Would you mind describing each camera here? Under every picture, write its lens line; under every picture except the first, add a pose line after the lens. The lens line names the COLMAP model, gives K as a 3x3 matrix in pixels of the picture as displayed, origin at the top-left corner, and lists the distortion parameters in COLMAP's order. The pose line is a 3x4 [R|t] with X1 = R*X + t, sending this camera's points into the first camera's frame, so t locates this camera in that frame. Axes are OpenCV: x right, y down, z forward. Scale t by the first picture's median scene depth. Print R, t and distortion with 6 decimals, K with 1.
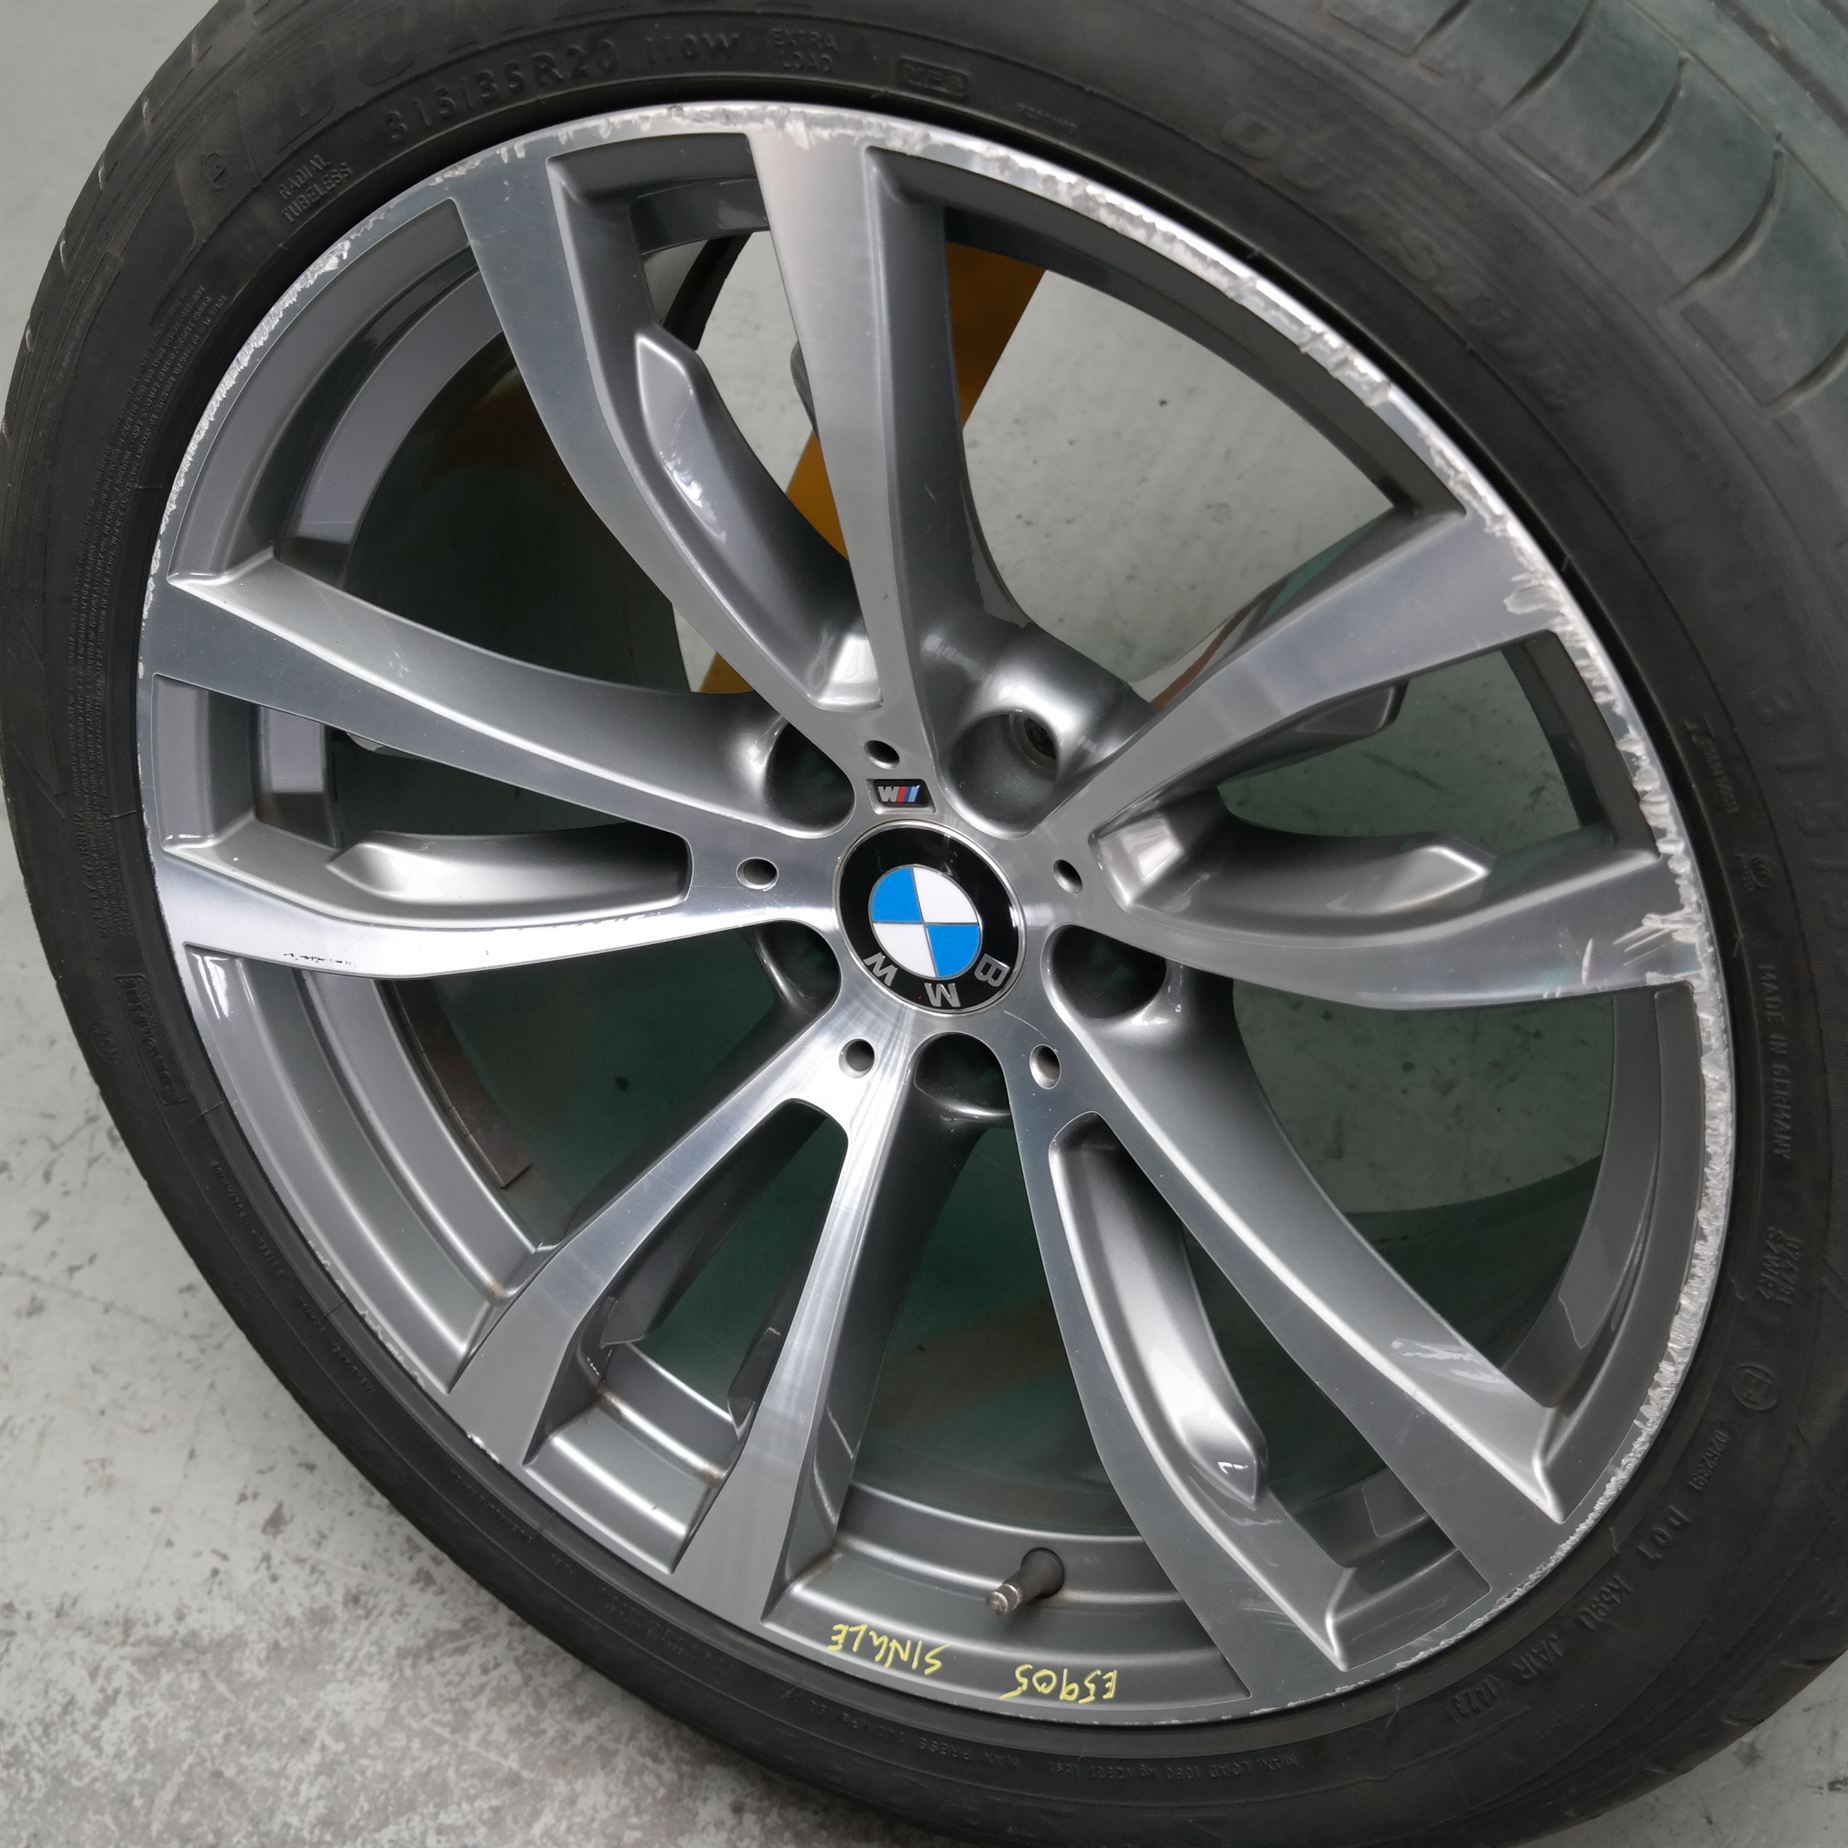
lens RADIAL K [[3227.0, 0, 918.1], [0, 3227.0, 933.5], [0, 0, 1]] dist [-0.018694, 0.000000]
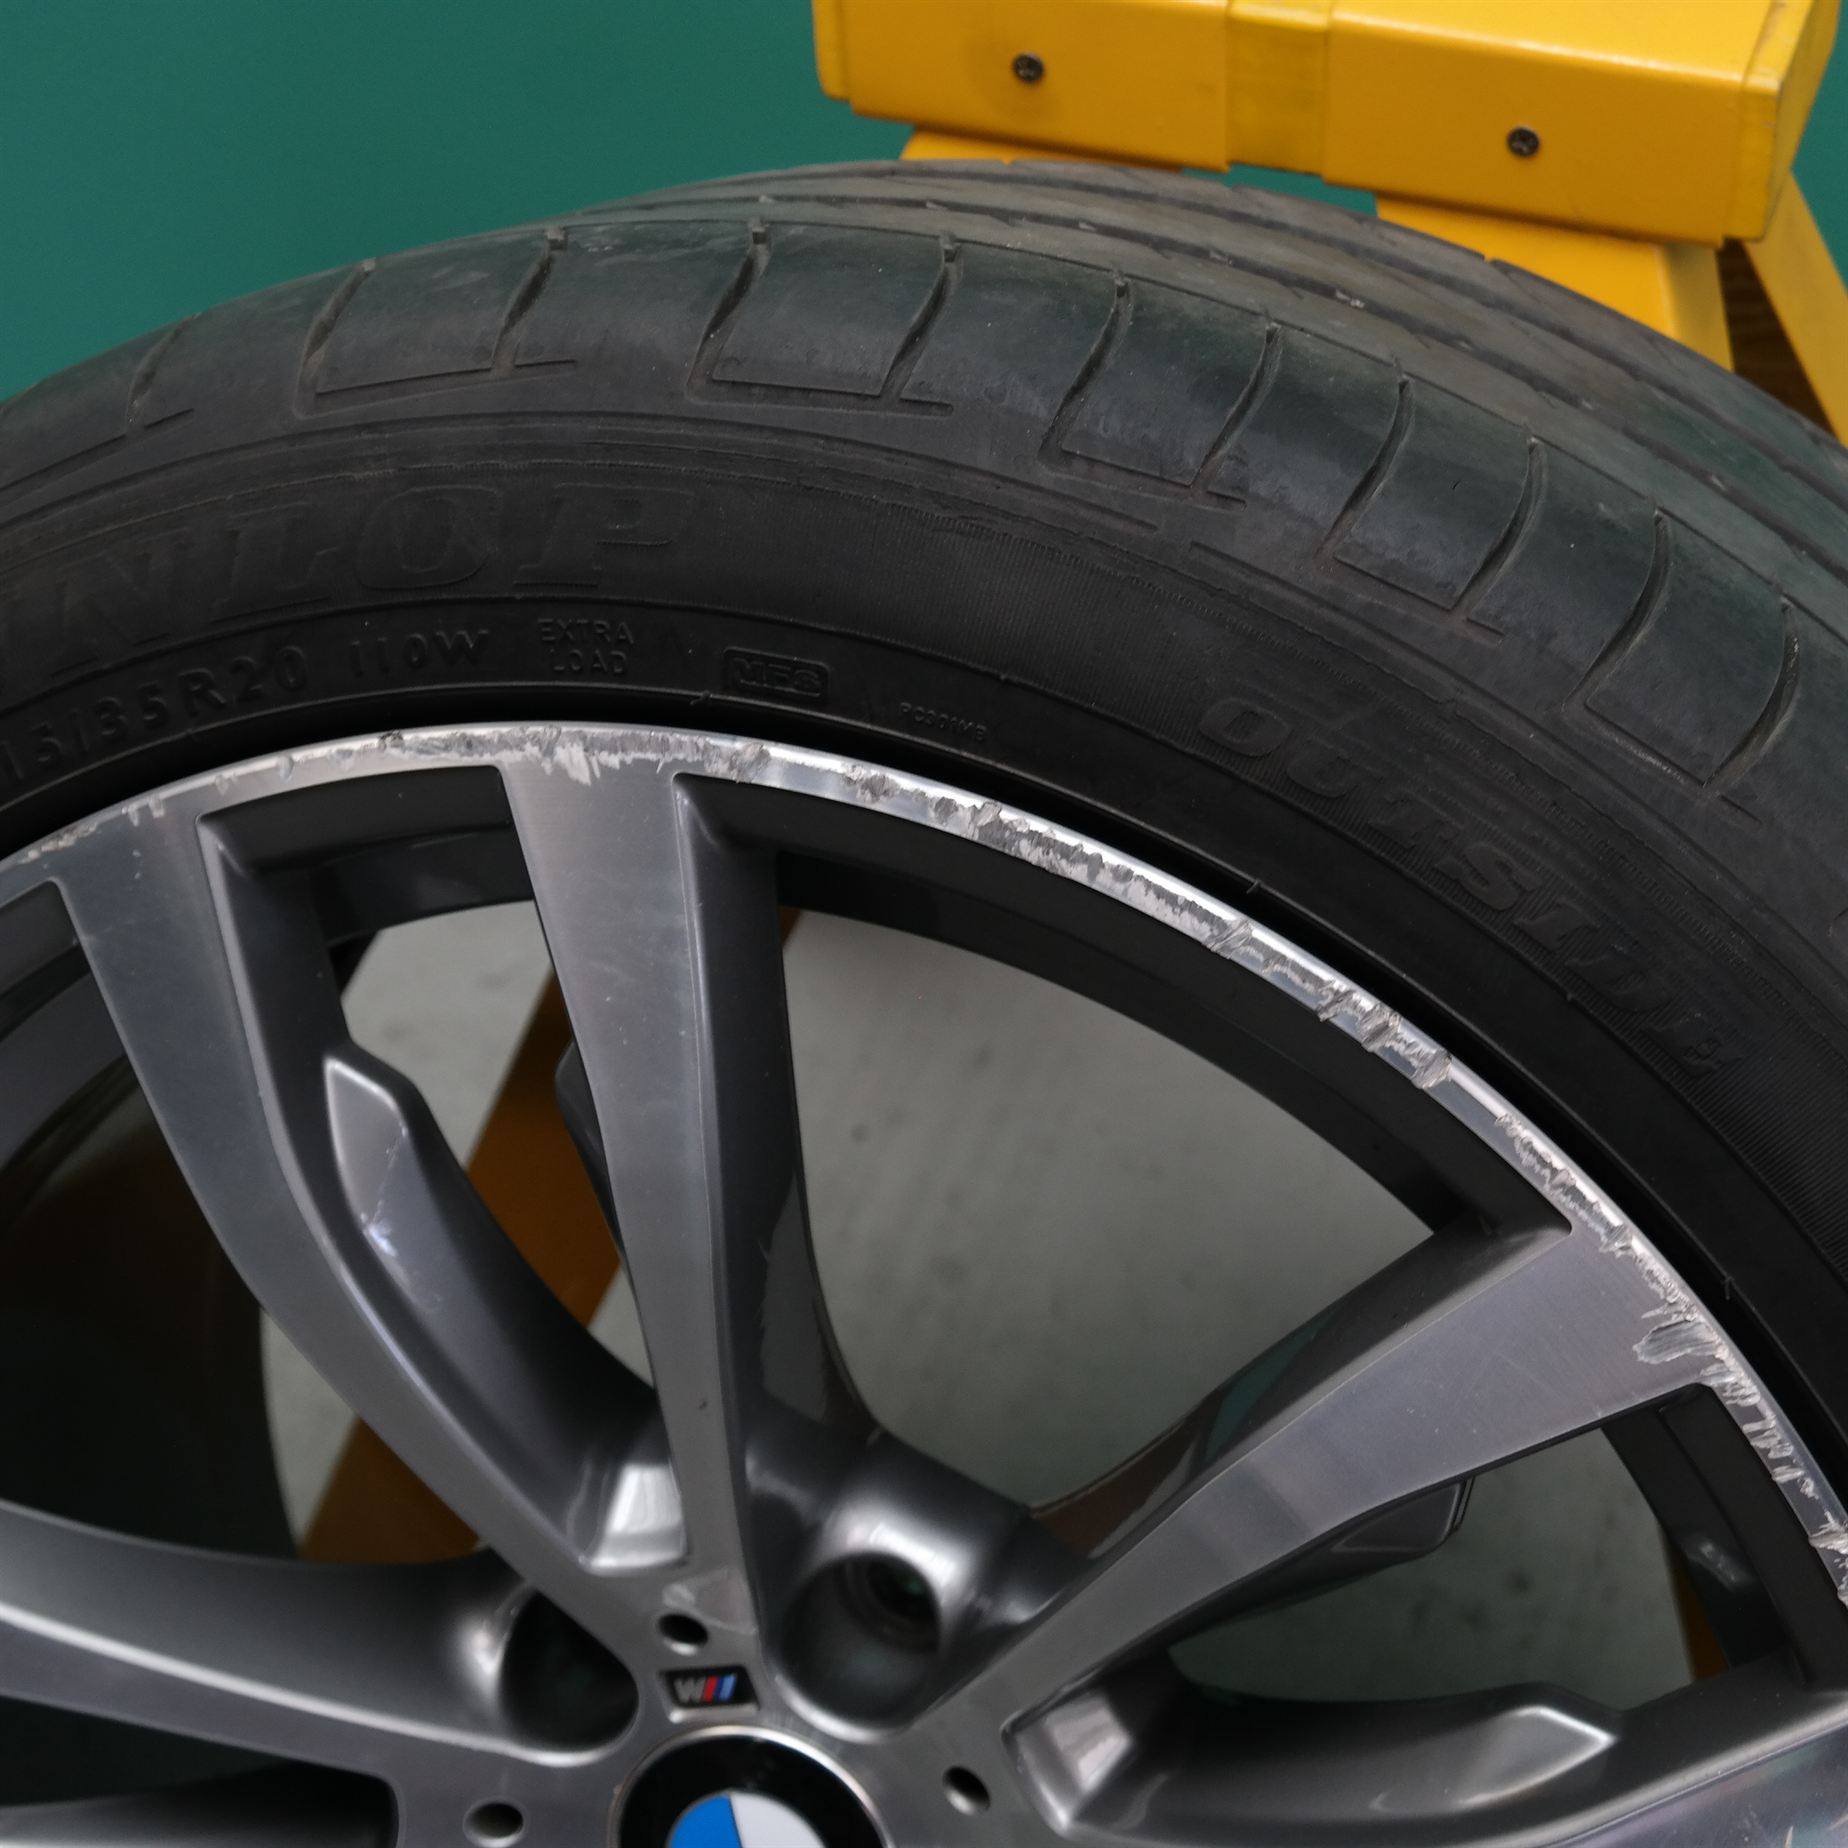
lens RADIAL K [[4036.4, 0, 909.9], [0, 4036.4, 909.3], [0, 0, 1]] dist [0.066885, 0.000000]
pose [[0.987297, -0.049974, 0.150821, -0.095928], [0.082486, 0.972518, -0.217725, -0.014726], [-0.135795, 0.227400, 0.964287, 0.128383]]
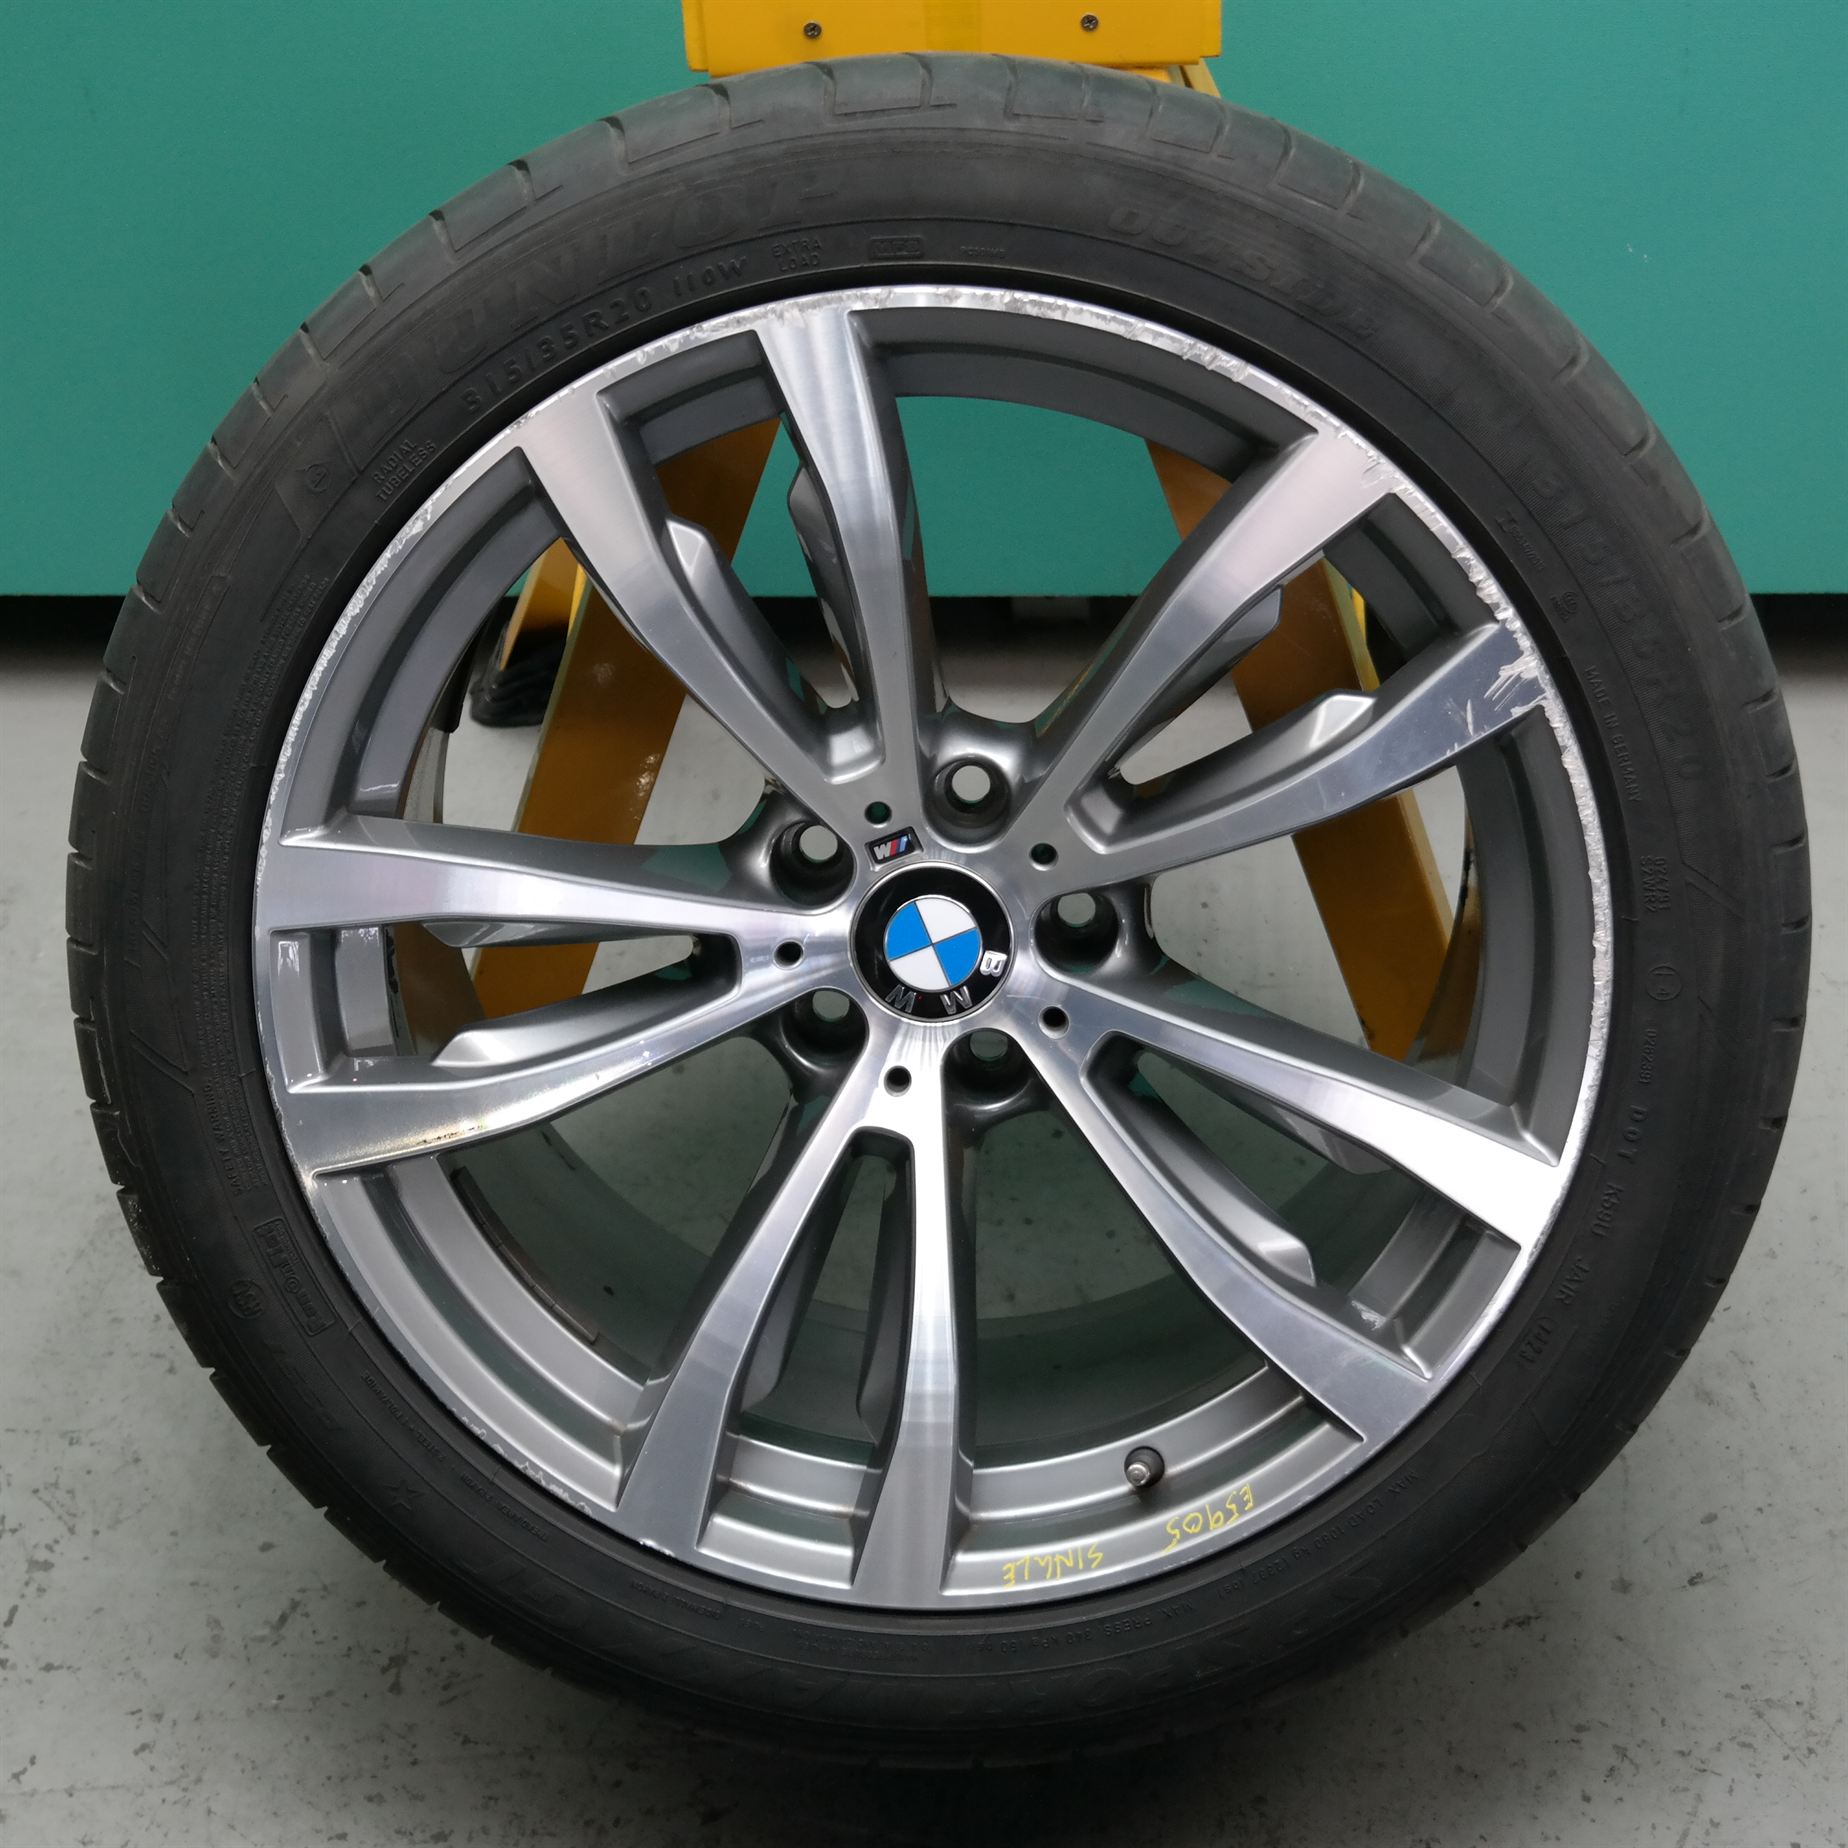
lens RADIAL K [[4036.4, 0, 924.4], [0, 4036.4, 942.0], [0, 0, 1]] dist [0.066885, 0.000000]
pose [[0.891514, -0.221613, 0.395083, -0.727511], [0.338718, 0.905234, -0.256555, 0.465930], [-0.300787, 0.362545, 0.882093, -0.487733]]
